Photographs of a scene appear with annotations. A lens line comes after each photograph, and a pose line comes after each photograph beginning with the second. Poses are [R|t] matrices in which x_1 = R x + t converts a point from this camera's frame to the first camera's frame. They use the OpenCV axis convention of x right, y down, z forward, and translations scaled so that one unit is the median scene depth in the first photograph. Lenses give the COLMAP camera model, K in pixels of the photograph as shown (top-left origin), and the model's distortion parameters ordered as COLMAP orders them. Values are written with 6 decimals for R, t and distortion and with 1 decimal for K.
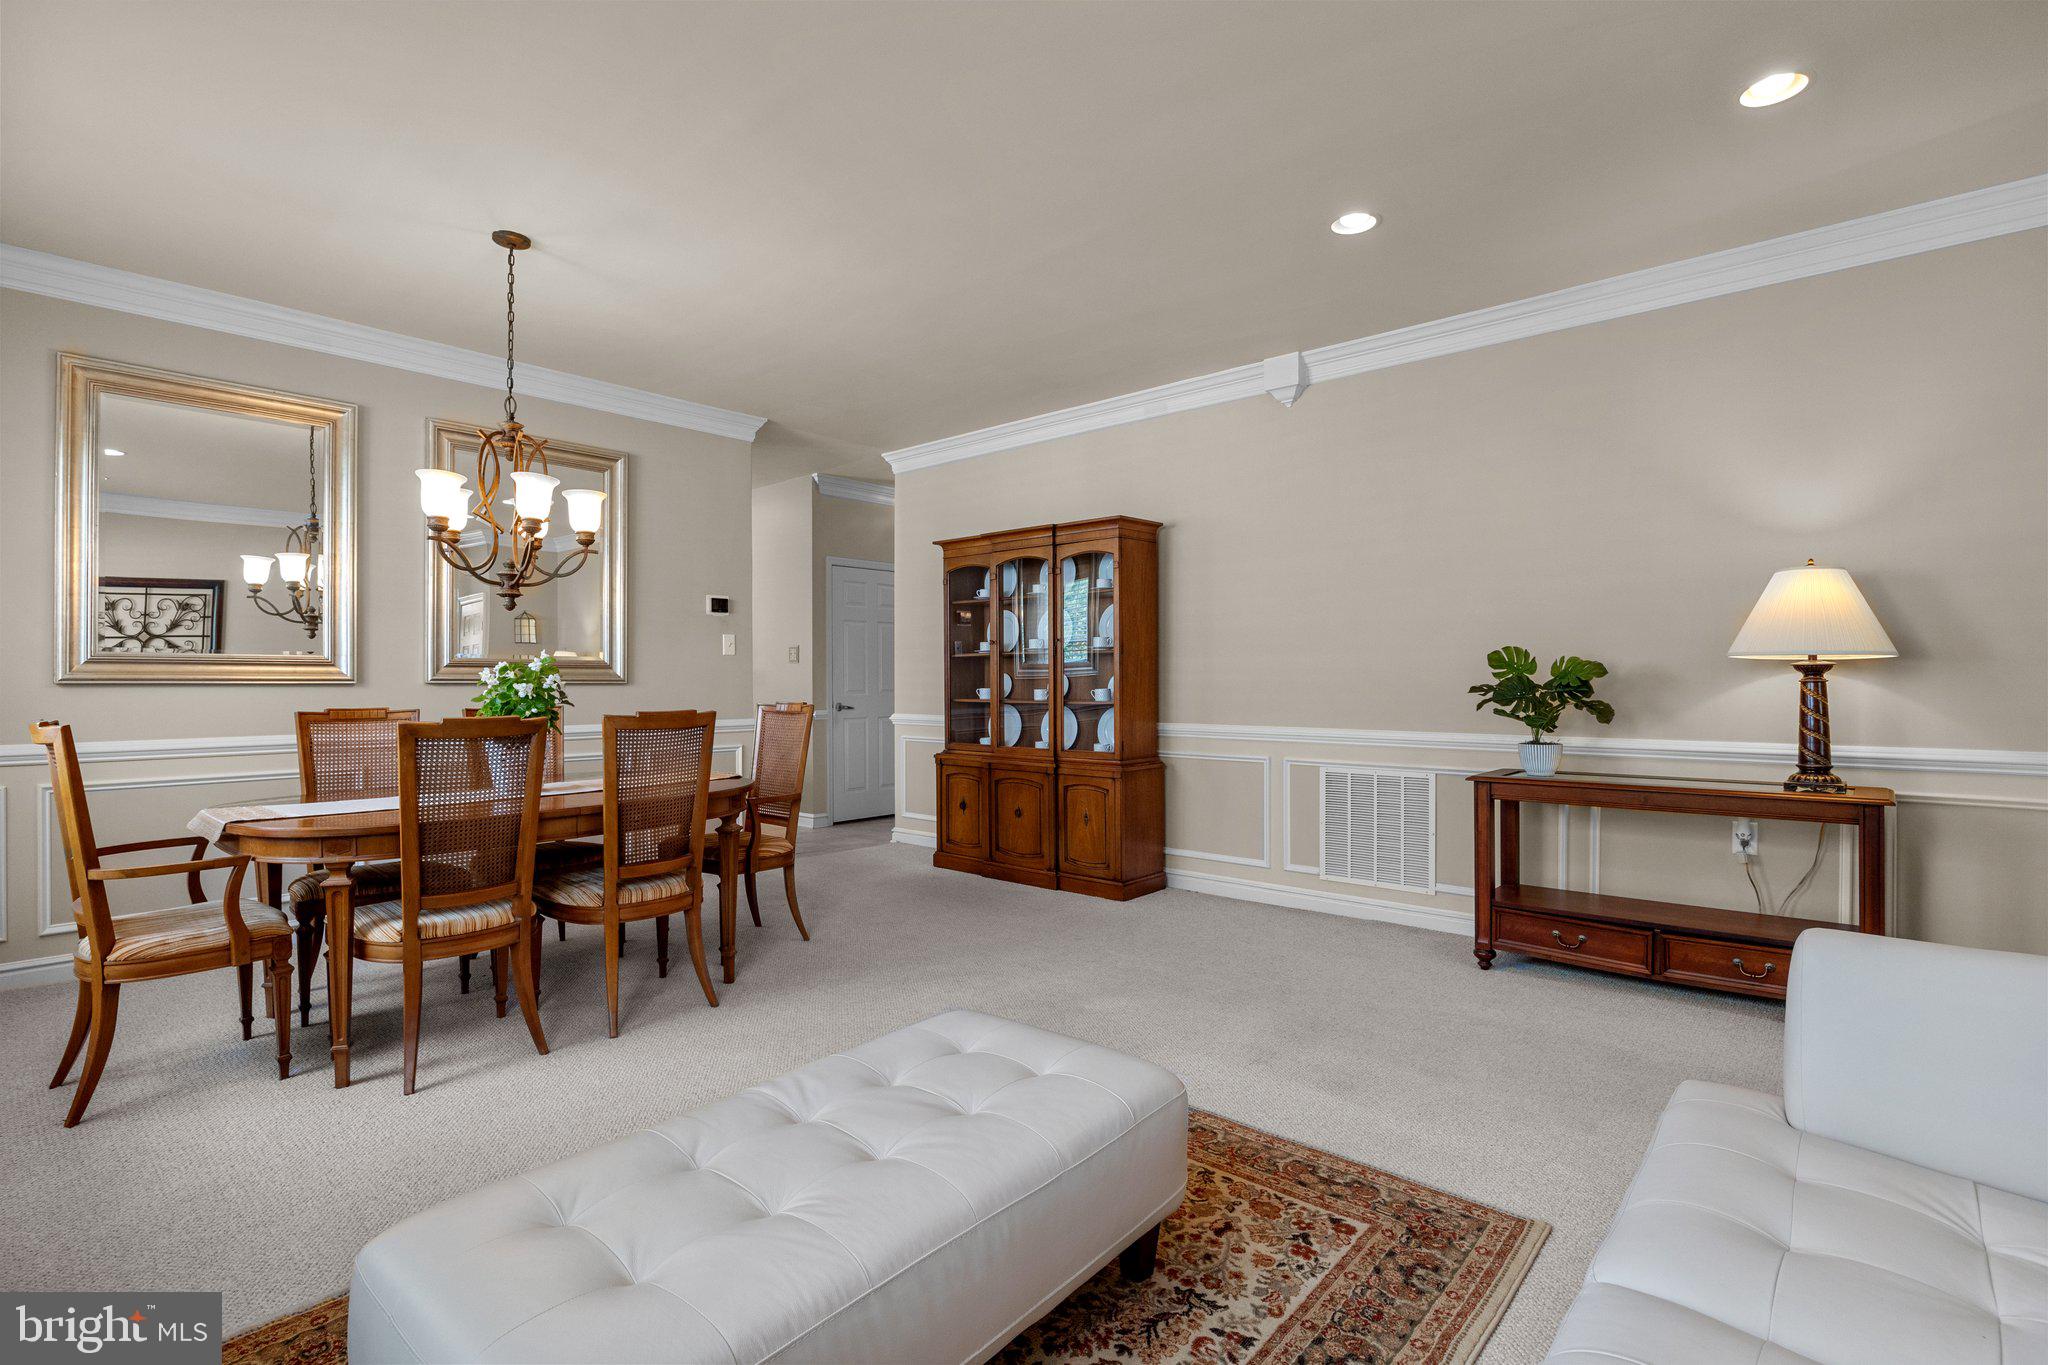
lens RADIAL K [[976.5, 0, 1032.3], [0, 976.5, 675.9], [0, 0, 1]] dist [-0.015056, -0.000088]
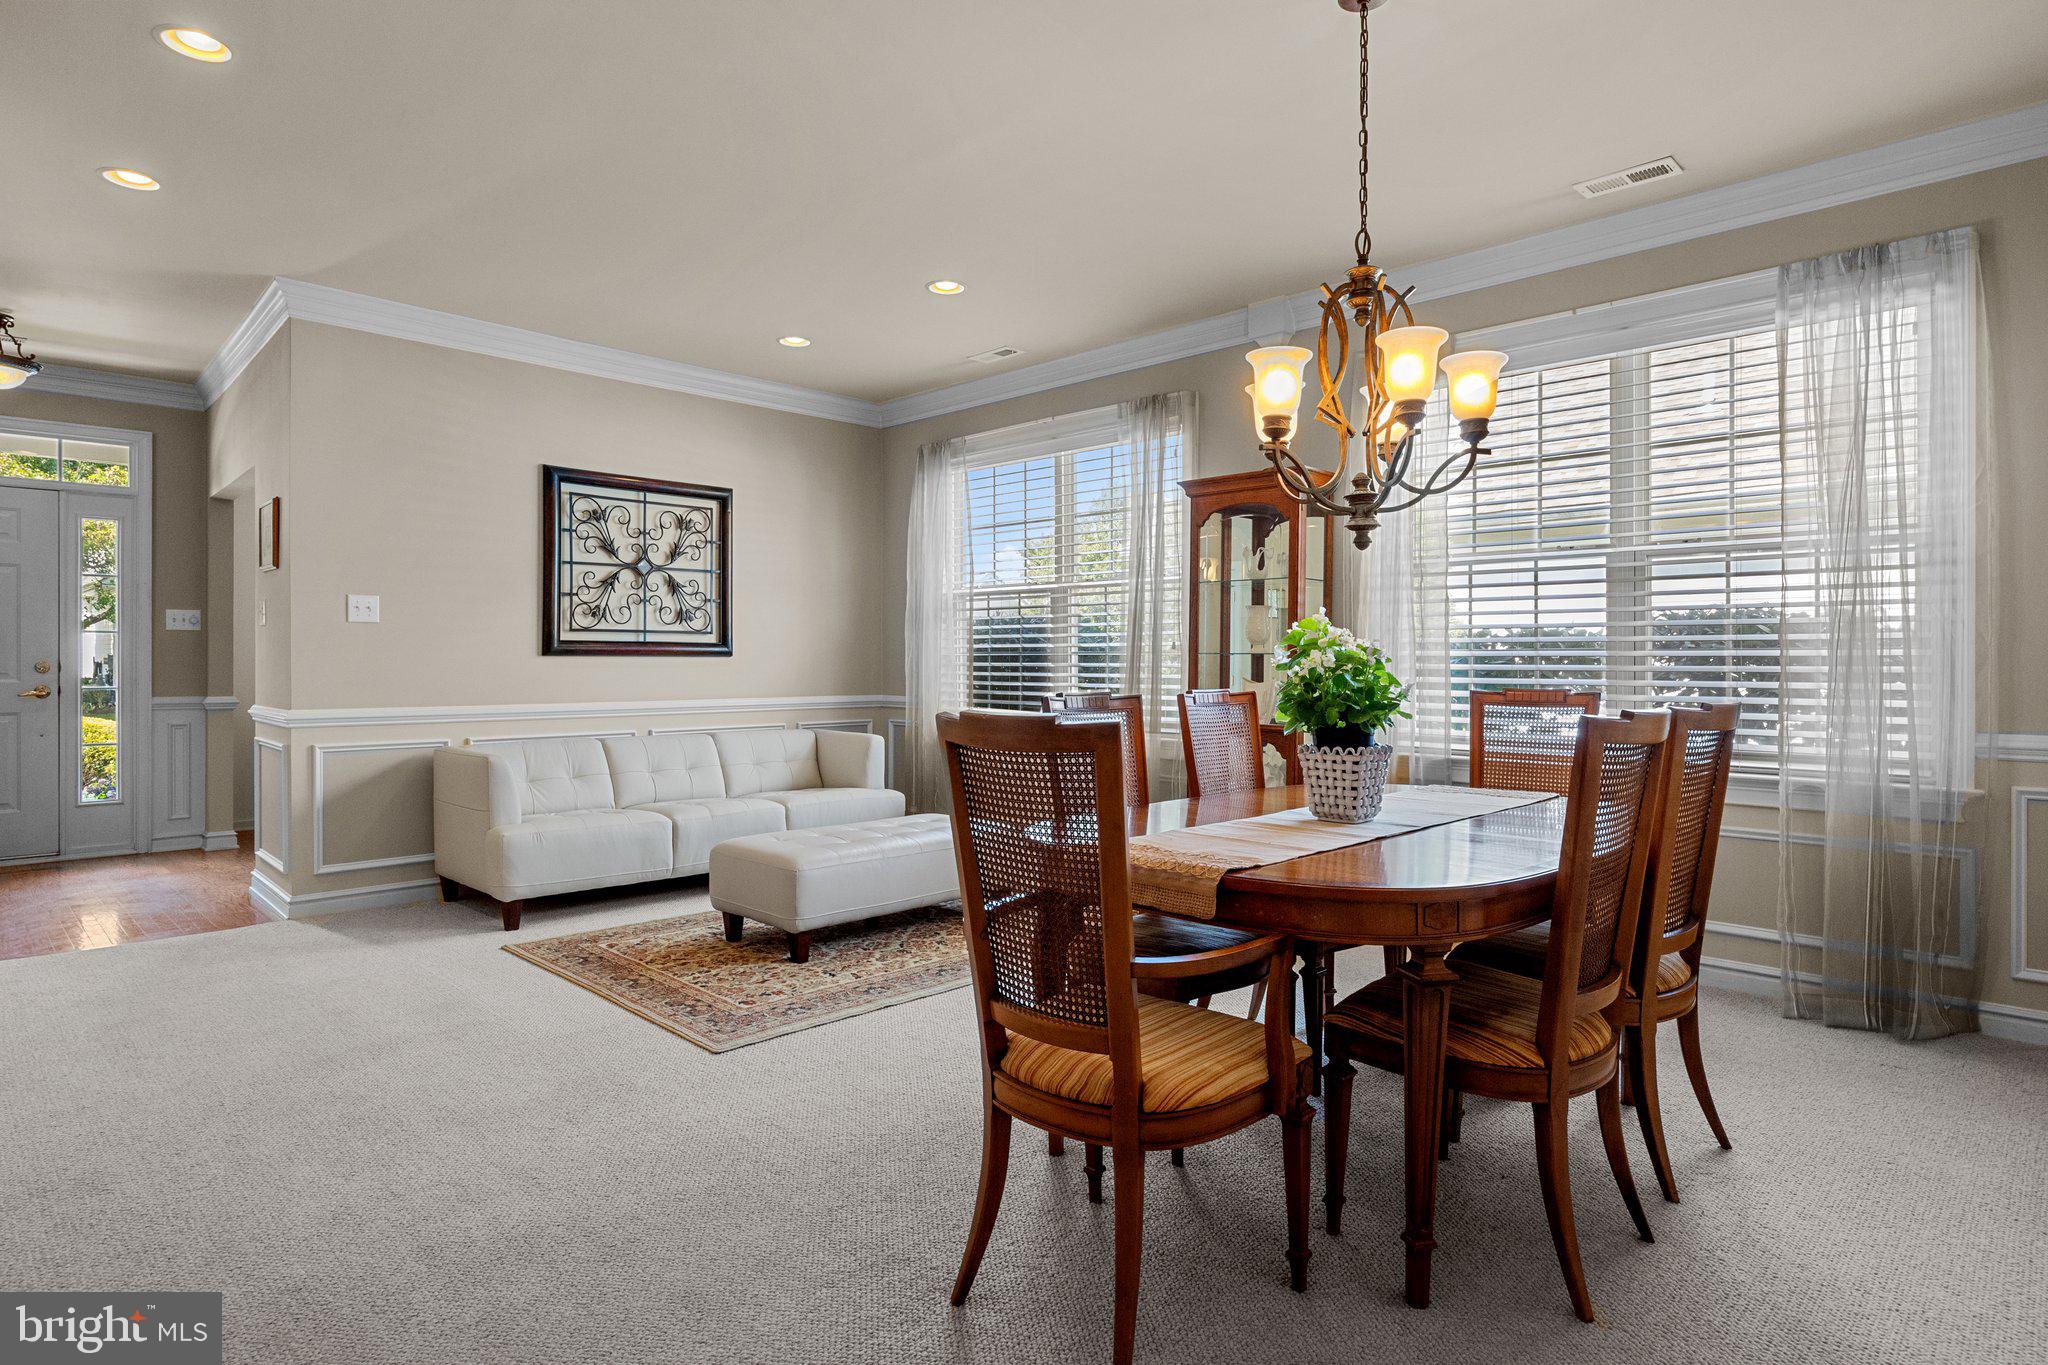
lens RADIAL K [[1097.2, 0, 1028.4], [0, 1097.2, 671.7], [0, 0, 1]] dist [-0.004594, -0.000331]
pose [[-0.998115, -0.001278, 0.061351, -0.354118], [-0.000991, 0.999988, 0.004718, 0.012850], [-0.061356, 0.004648, -0.998105, 1.765157]]
